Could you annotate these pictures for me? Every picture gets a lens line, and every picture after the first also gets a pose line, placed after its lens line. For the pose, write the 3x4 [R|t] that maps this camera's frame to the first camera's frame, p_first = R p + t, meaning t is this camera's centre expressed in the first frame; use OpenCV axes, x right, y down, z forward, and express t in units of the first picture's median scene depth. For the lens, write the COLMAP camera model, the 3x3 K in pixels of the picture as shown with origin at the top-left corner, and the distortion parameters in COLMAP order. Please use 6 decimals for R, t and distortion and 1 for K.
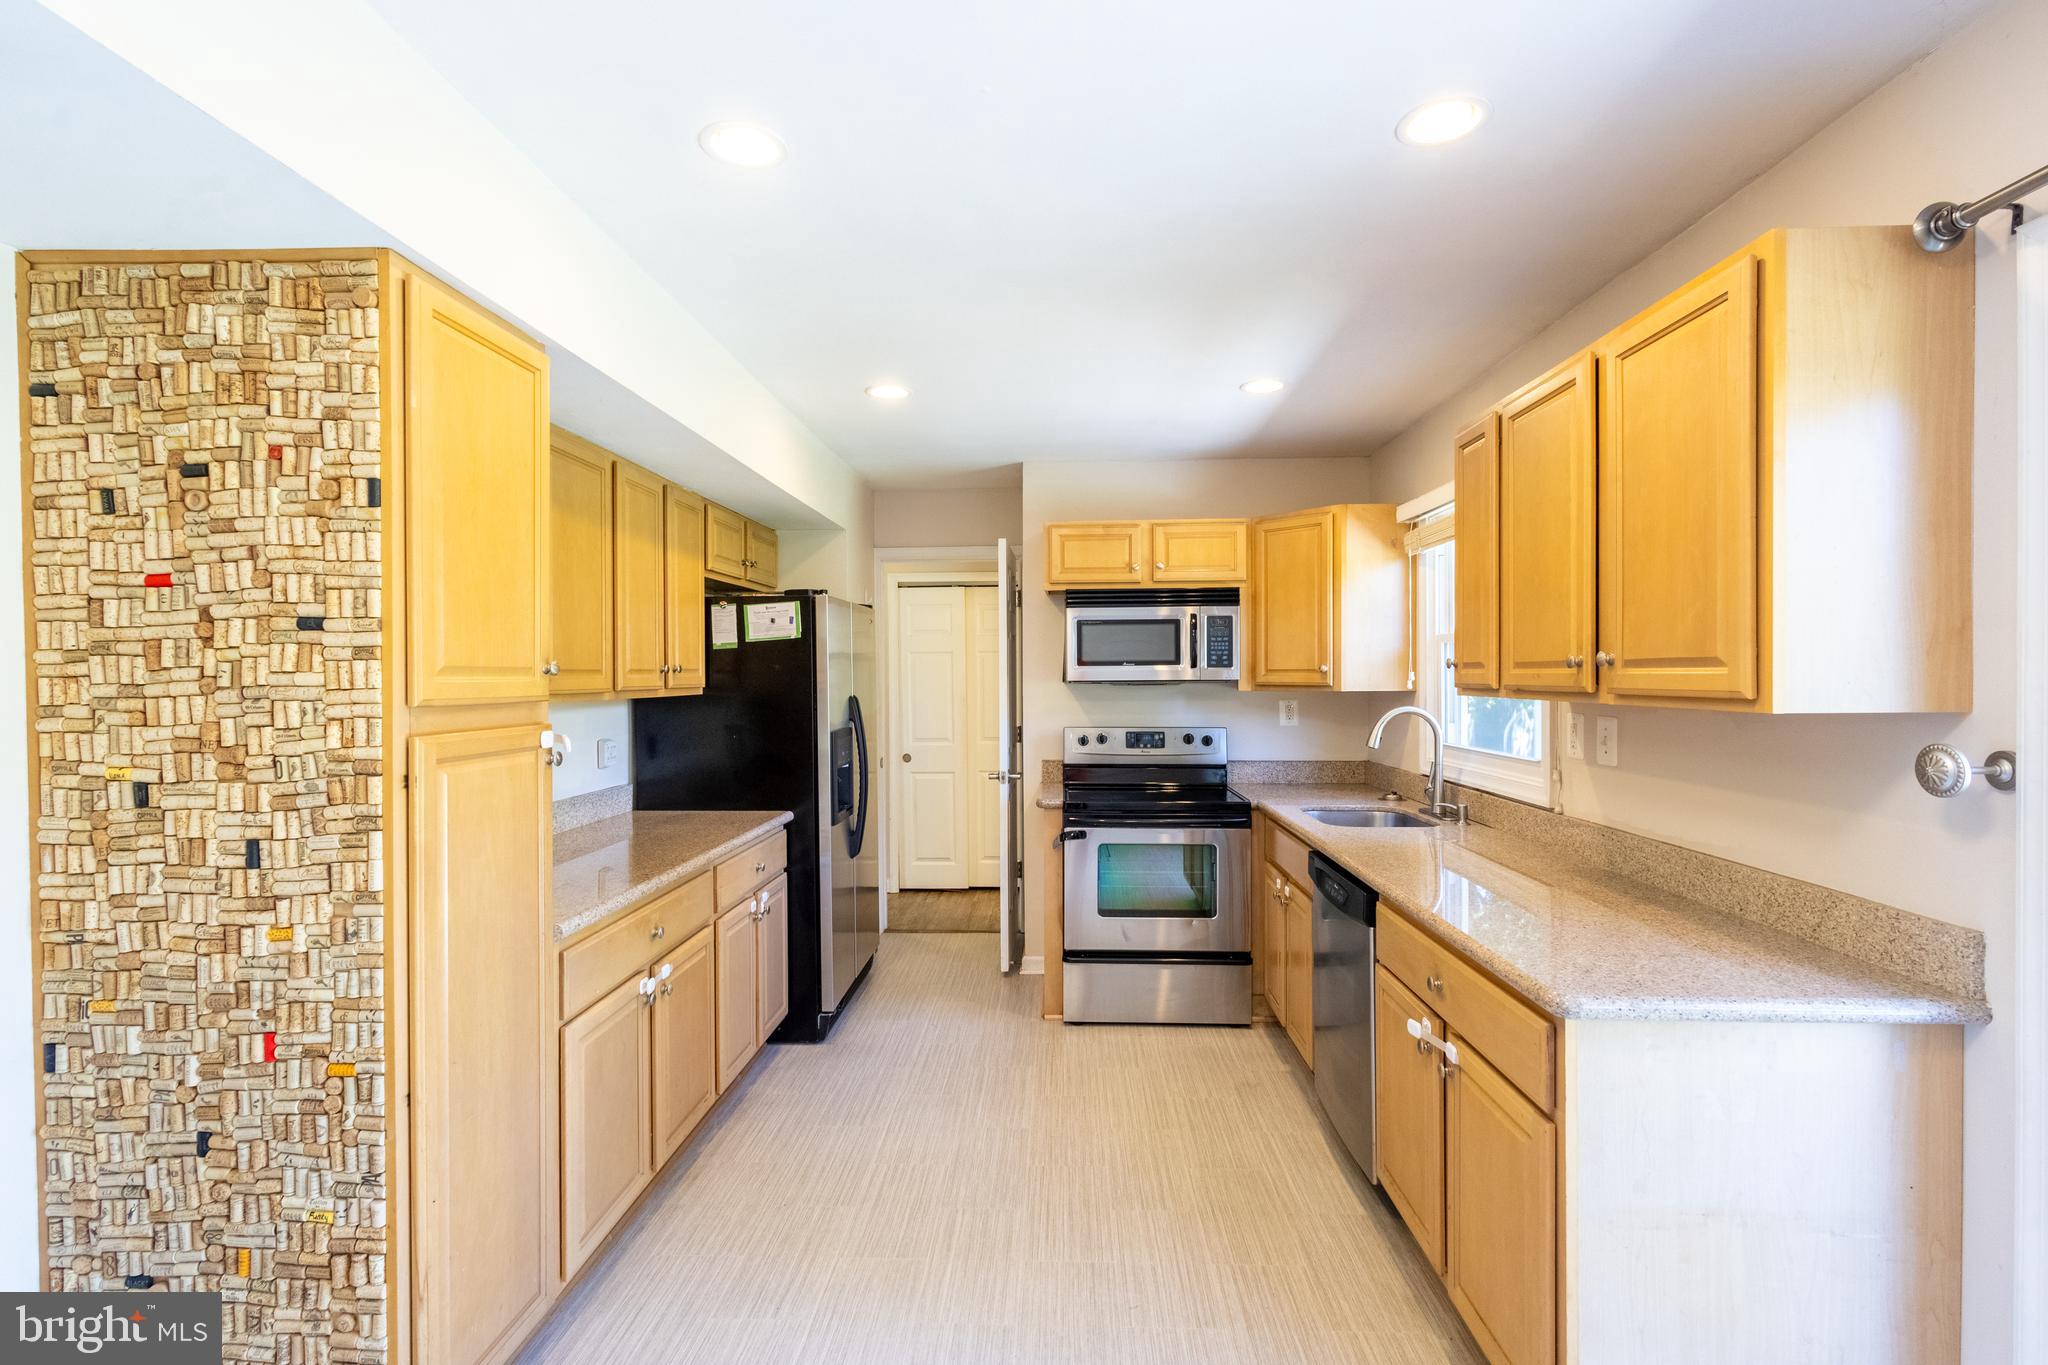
lens RADIAL K [[961.5, 0, 1024.0], [0, 961.5, 682.5], [0, 0, 1]] dist [0.000406, -0.000118]
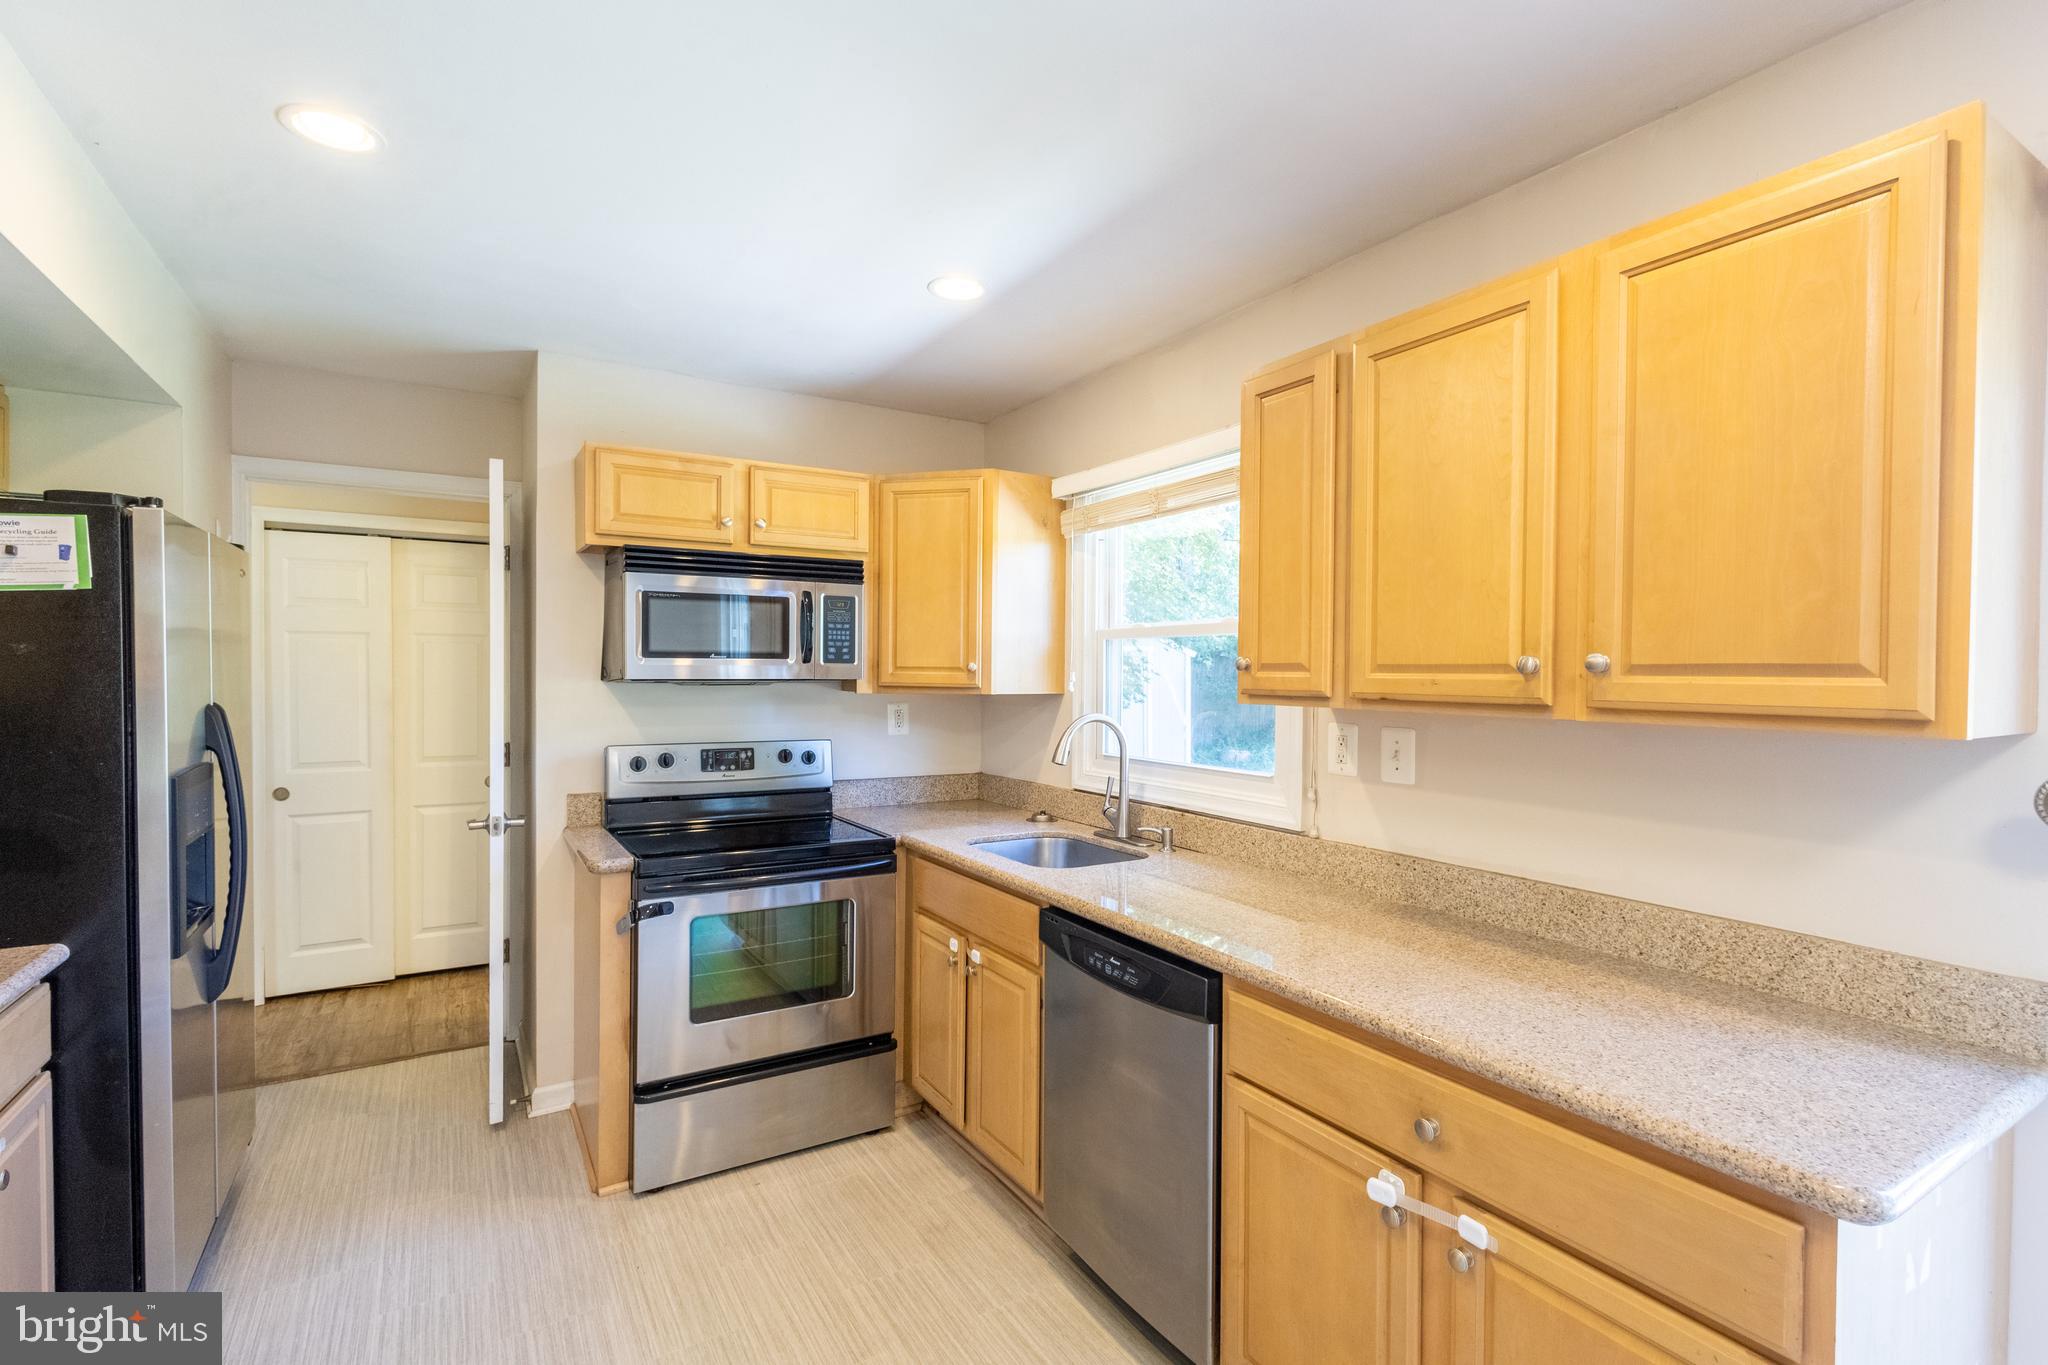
lens RADIAL K [[940.2, 0, 1024.0], [0, 940.2, 682.5], [0, 0, 1]] dist [0.006172, -0.000048]
pose [[0.829507, 0.004794, 0.558476, -0.097214], [-0.007799, 0.999965, 0.002999, -0.003600], [-0.558442, -0.006843, 0.829515, 0.301796]]
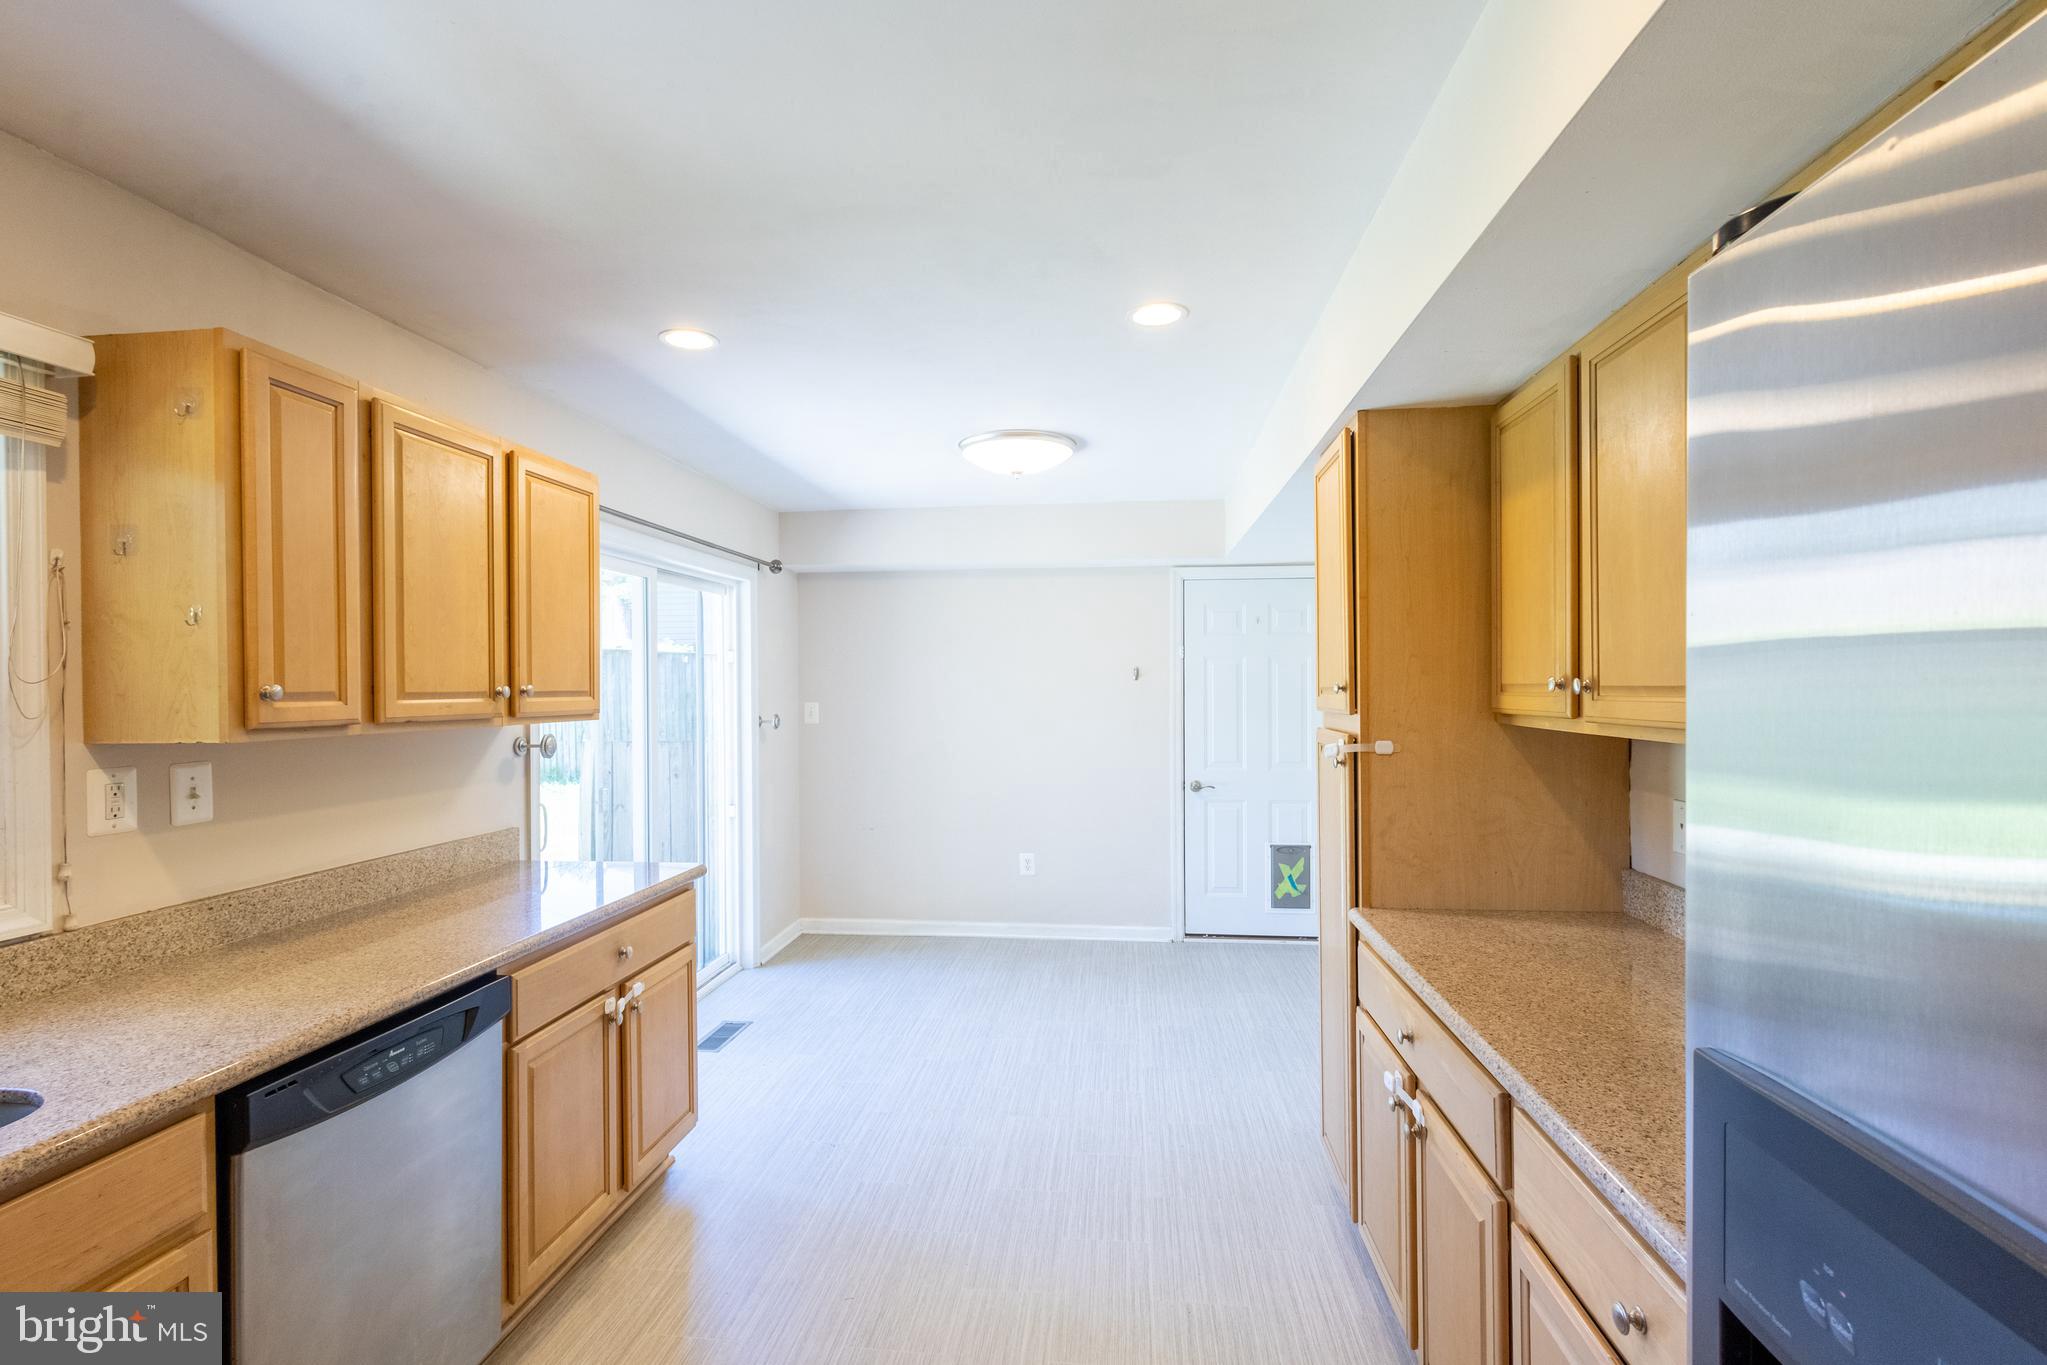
lens RADIAL K [[939.8, 0, 1023.5], [0, 939.8, 682.5], [0, 0, 1]] dist [0.006172, -0.000048]
pose [[-0.997741, 0.016100, 0.065220, -0.082215], [0.016367, 0.999860, 0.003557, -0.013861], [-0.065154, 0.004617, -0.997865, 1.089687]]
